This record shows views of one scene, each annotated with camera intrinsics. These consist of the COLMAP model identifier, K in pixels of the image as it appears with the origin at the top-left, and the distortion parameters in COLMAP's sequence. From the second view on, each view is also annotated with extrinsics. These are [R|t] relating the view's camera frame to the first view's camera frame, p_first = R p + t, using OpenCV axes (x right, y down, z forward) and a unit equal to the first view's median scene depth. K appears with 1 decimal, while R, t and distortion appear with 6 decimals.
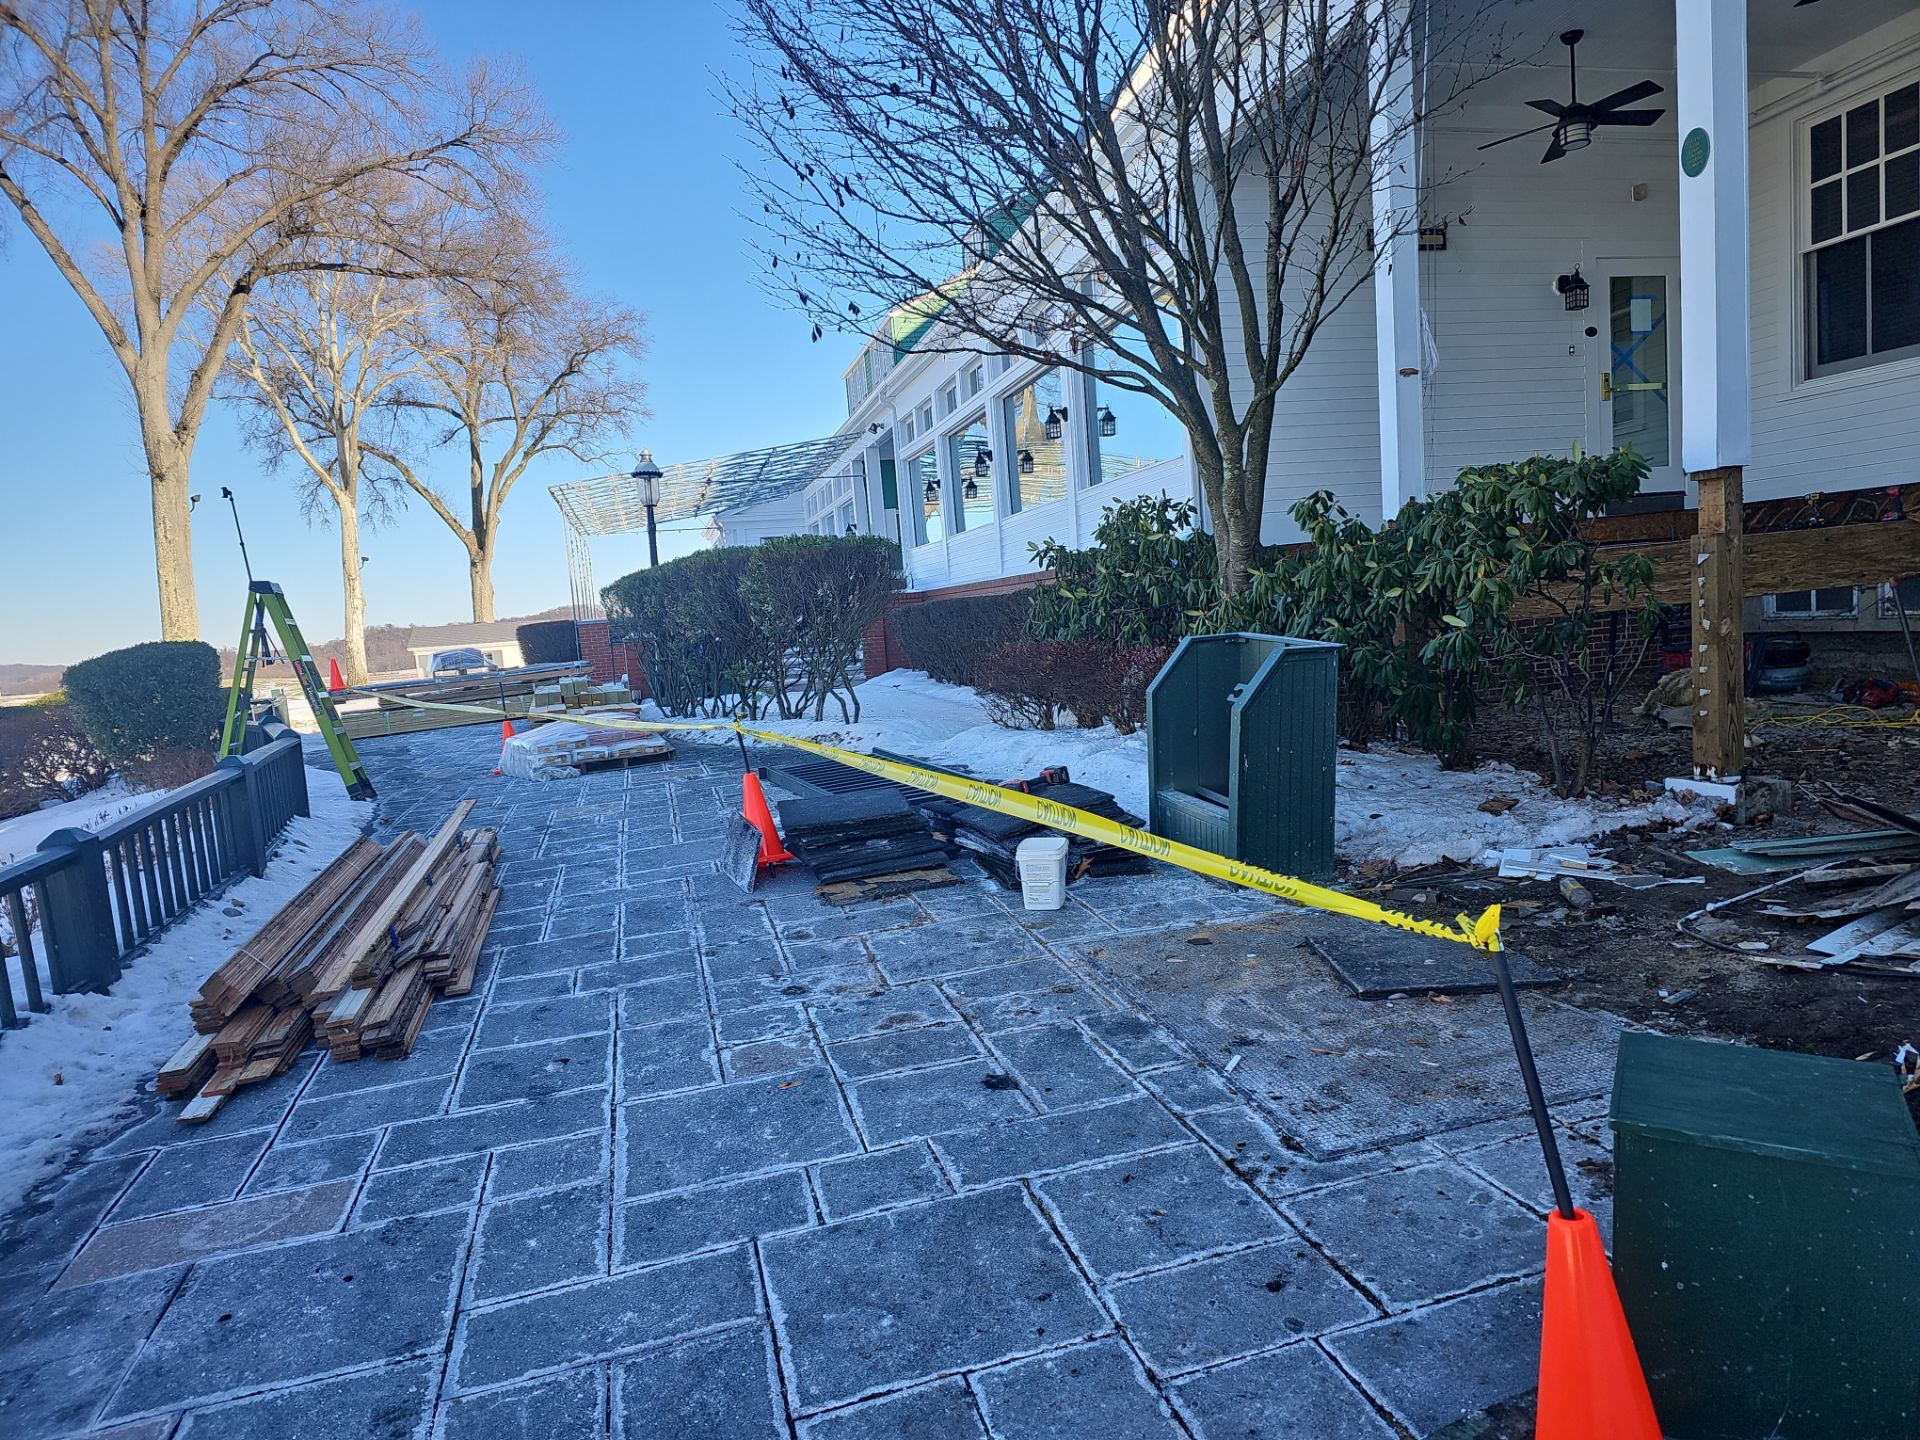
lens RADIAL K [[1252.3, 0, 972.7], [0, 1252.3, 732.5], [0, 0, 1]] dist [0.055088, -0.047128]
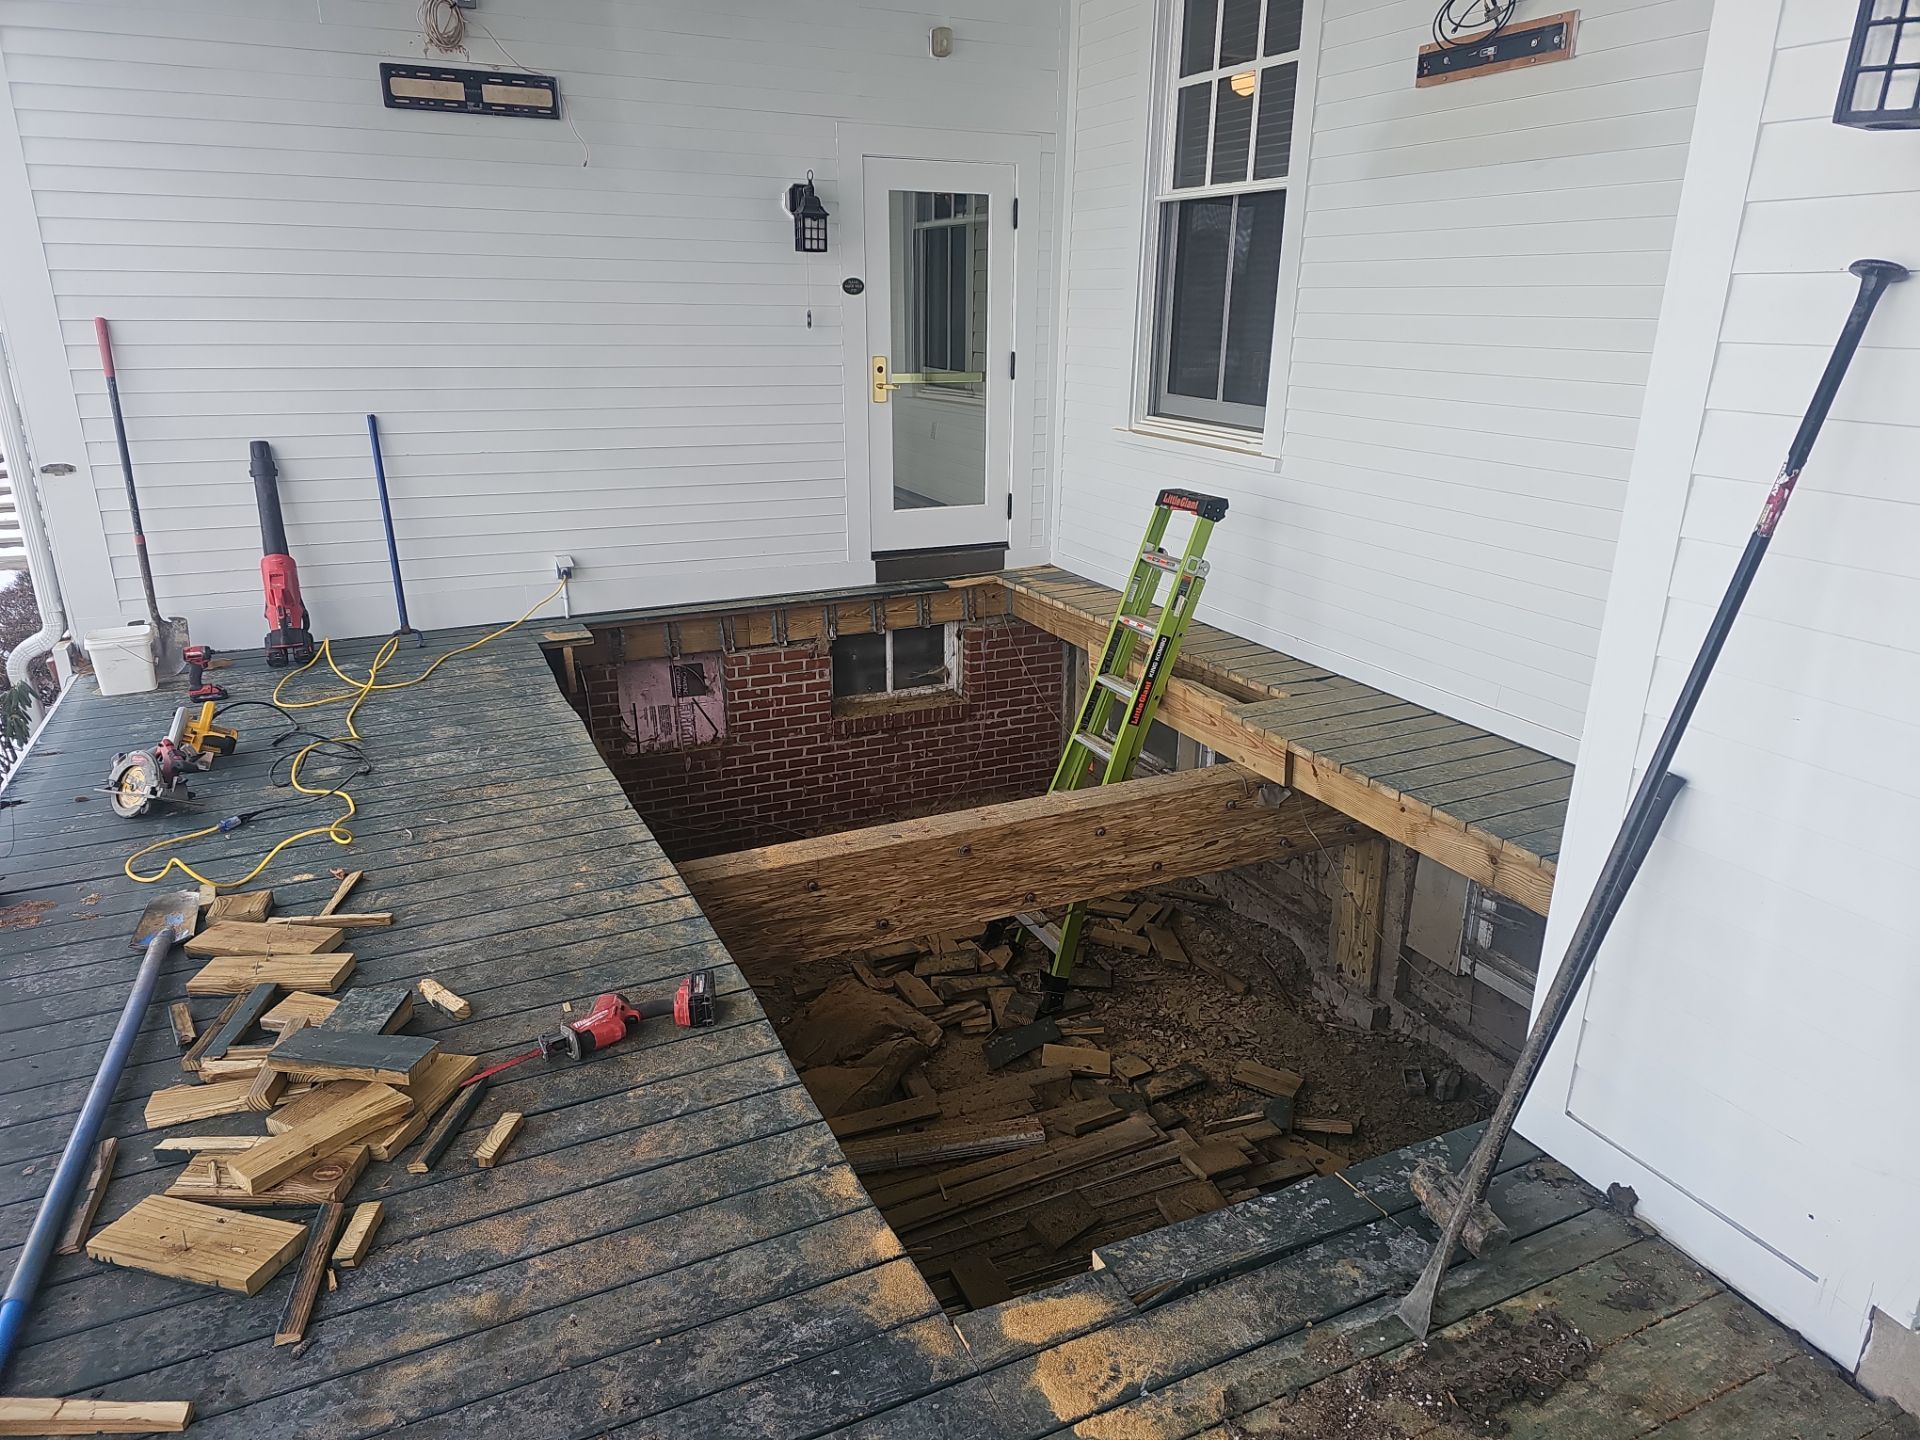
lens RADIAL K [[1252.3, 0, 972.7], [0, 1252.3, 732.5], [0, 0, 1]] dist [0.055088, -0.047128]
pose [[0.979004, 0.015455, 0.203255, 0.887766], [-0.062114, 0.972320, 0.225246, -0.518272], [-0.194148, -0.233142, 0.952865, 0.763427]]
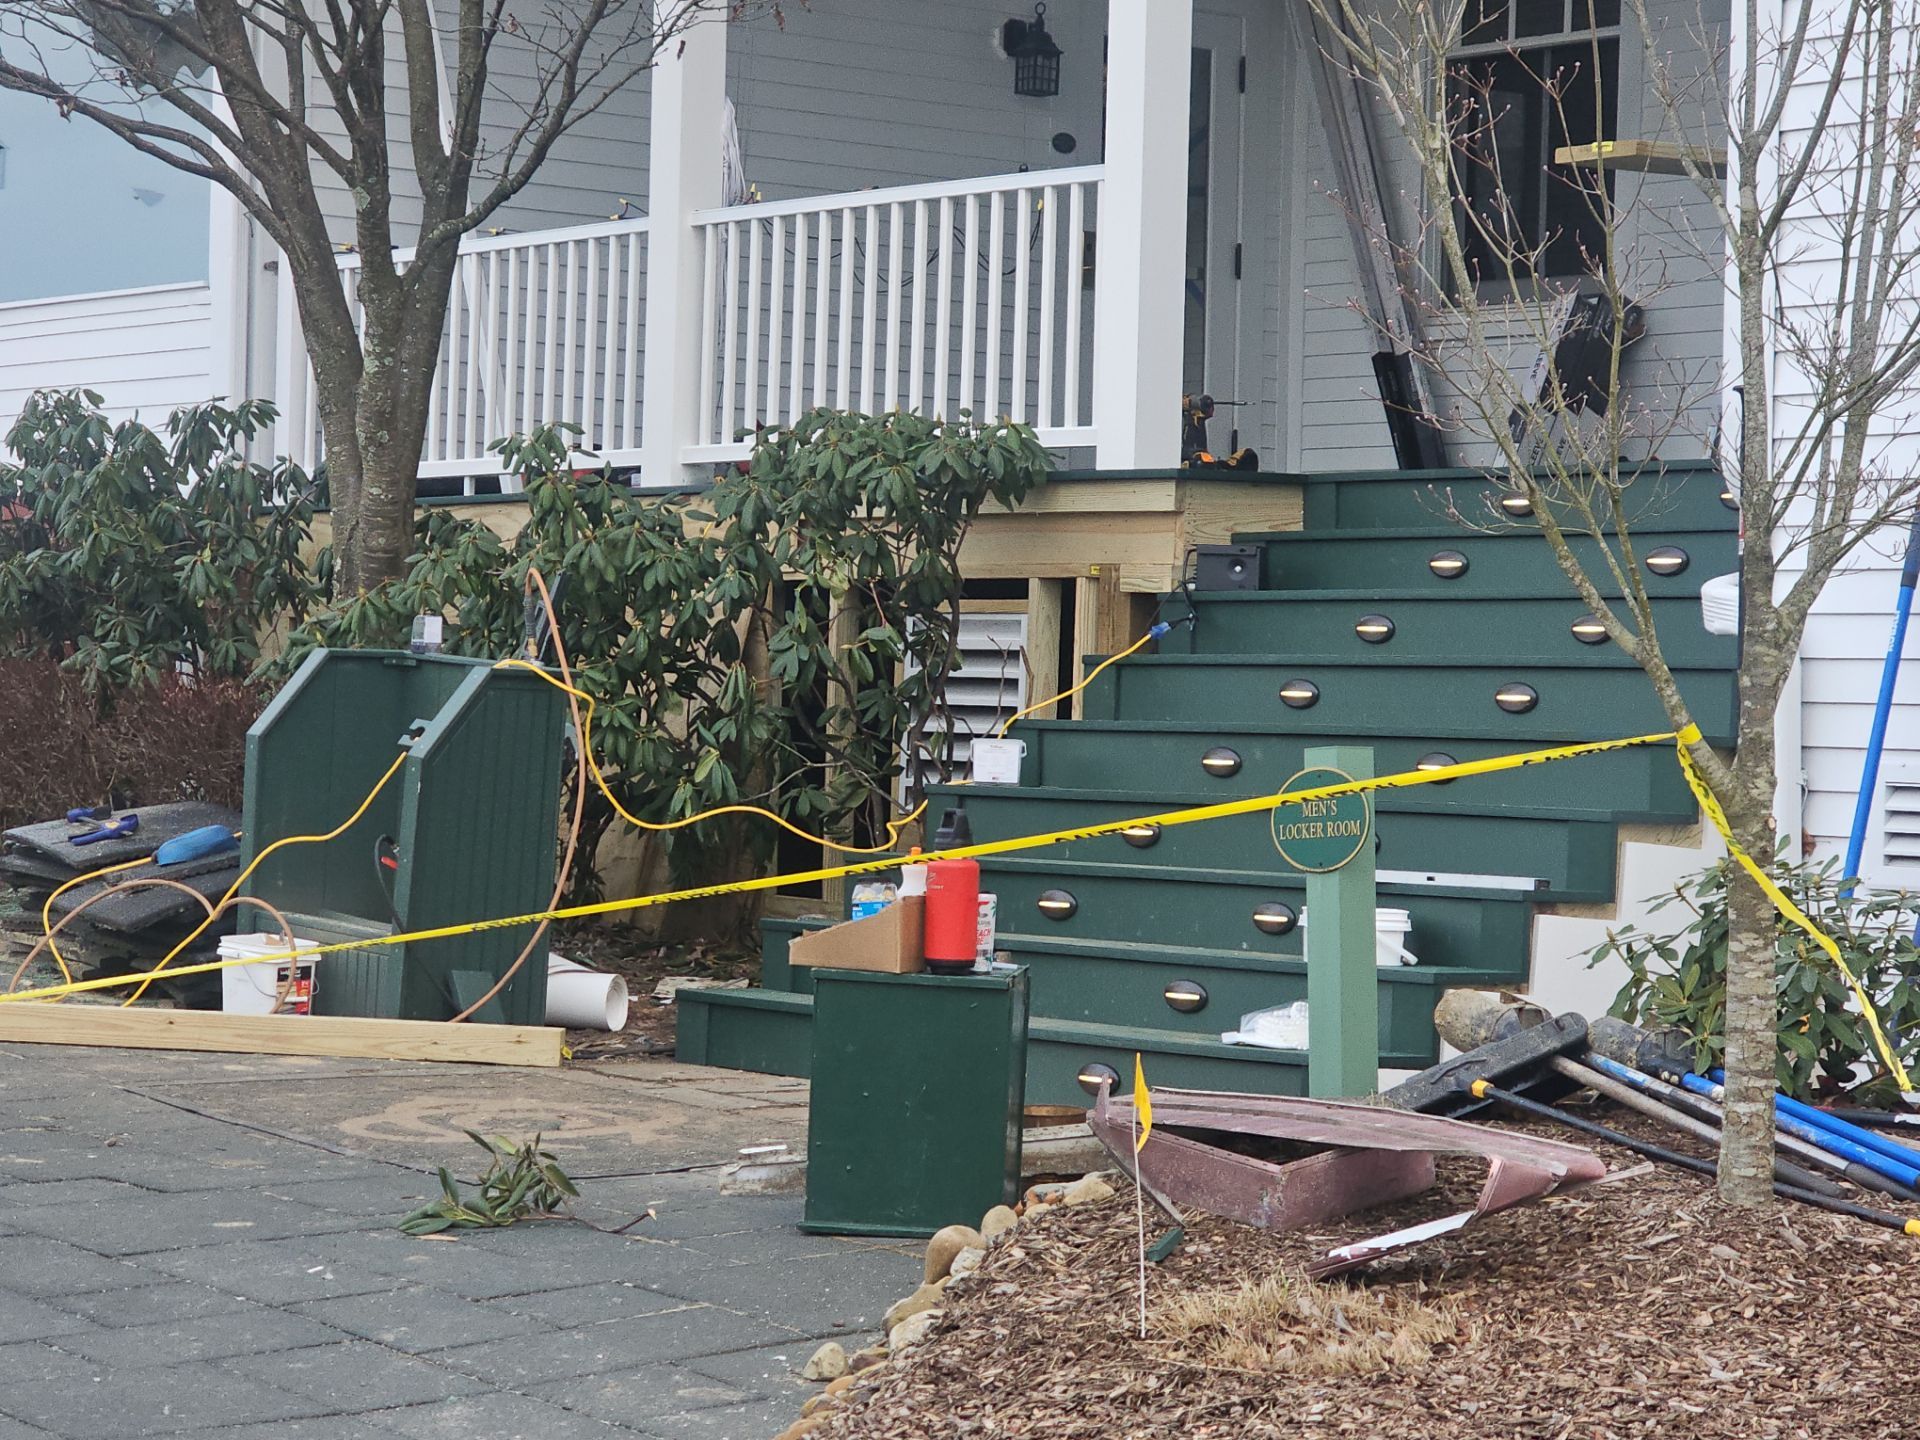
lens RADIAL K [[4671.4, 0, 960.0], [0, 4671.4, 720.0], [0, 0, 1]] dist [-0.067019, -0.051307]
pose [[0.917639, 0.095468, 0.385778, -0.414380], [-0.055644, 0.992020, -0.113134, 0.200819], [-0.393500, 0.082350, 0.915629, -1.168162]]
